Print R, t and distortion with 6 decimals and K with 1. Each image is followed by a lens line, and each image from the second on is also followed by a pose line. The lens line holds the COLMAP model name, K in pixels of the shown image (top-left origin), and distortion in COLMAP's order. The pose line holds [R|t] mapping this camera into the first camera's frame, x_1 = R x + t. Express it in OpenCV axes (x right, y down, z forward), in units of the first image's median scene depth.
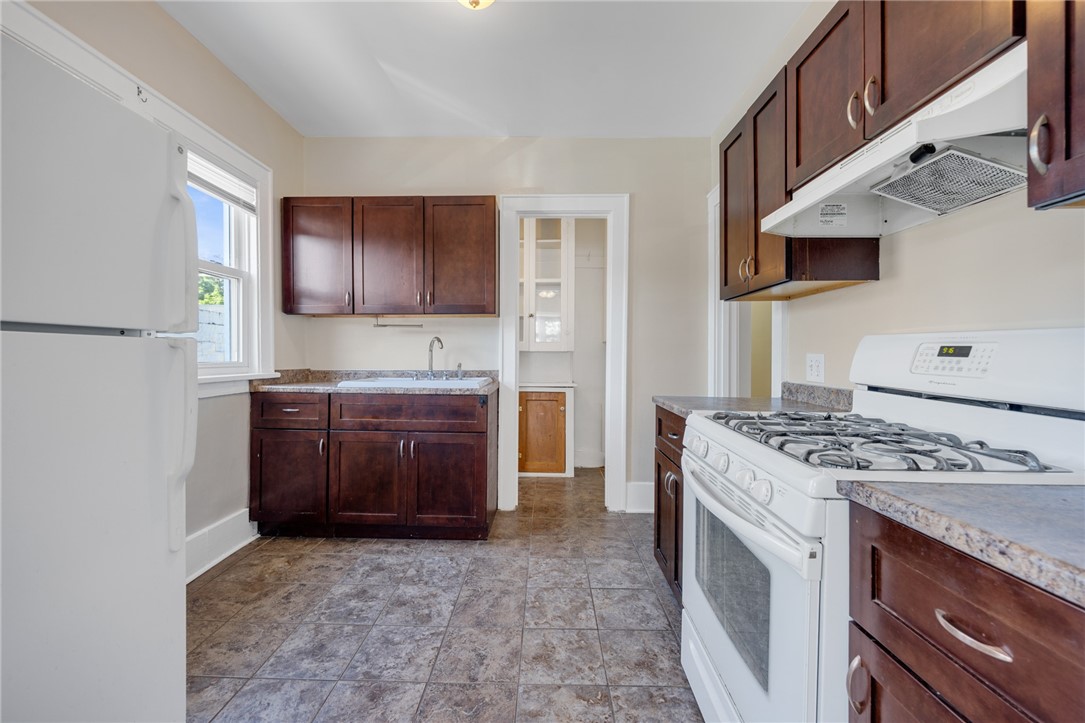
lens RADIAL K [[446.4, 0, 538.8], [0, 446.4, 359.2], [0, 0, 1]] dist [-0.005958, -0.000544]
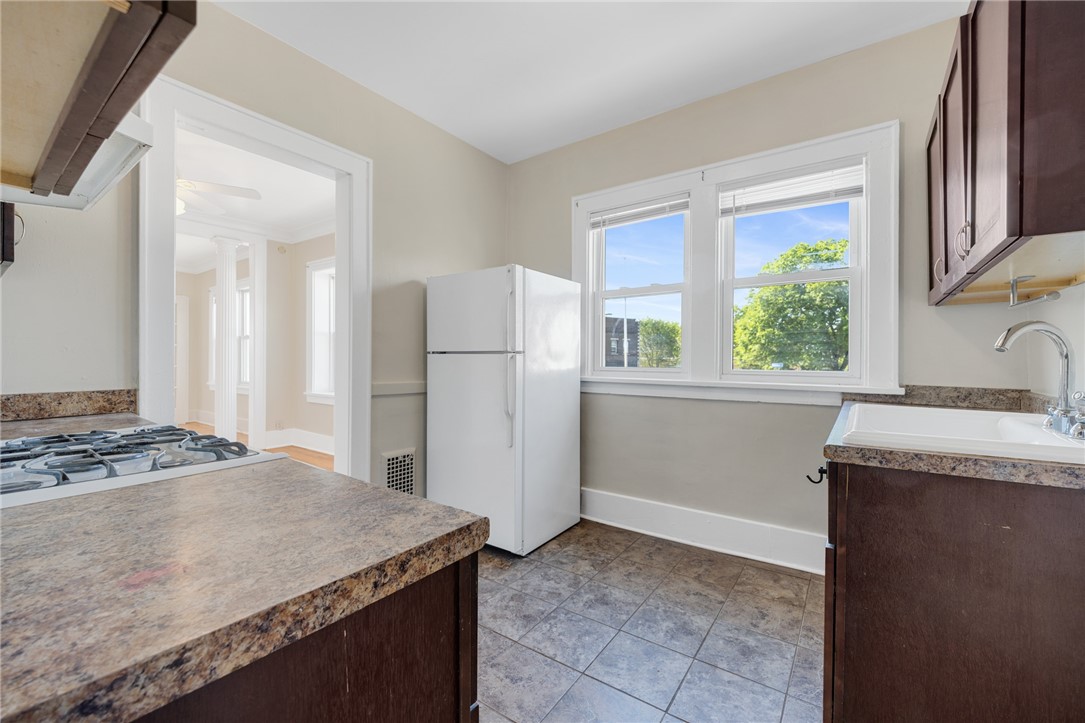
lens RADIAL K [[446.4, 0, 540.4], [0, 446.4, 359.7], [0, 0, 1]] dist [-0.005958, -0.000544]
pose [[-0.577242, 0.001532, -0.816572, 0.499937], [-0.011146, 0.999890, 0.009756, -0.024496], [0.816497, 0.014733, -0.577162, 1.273940]]
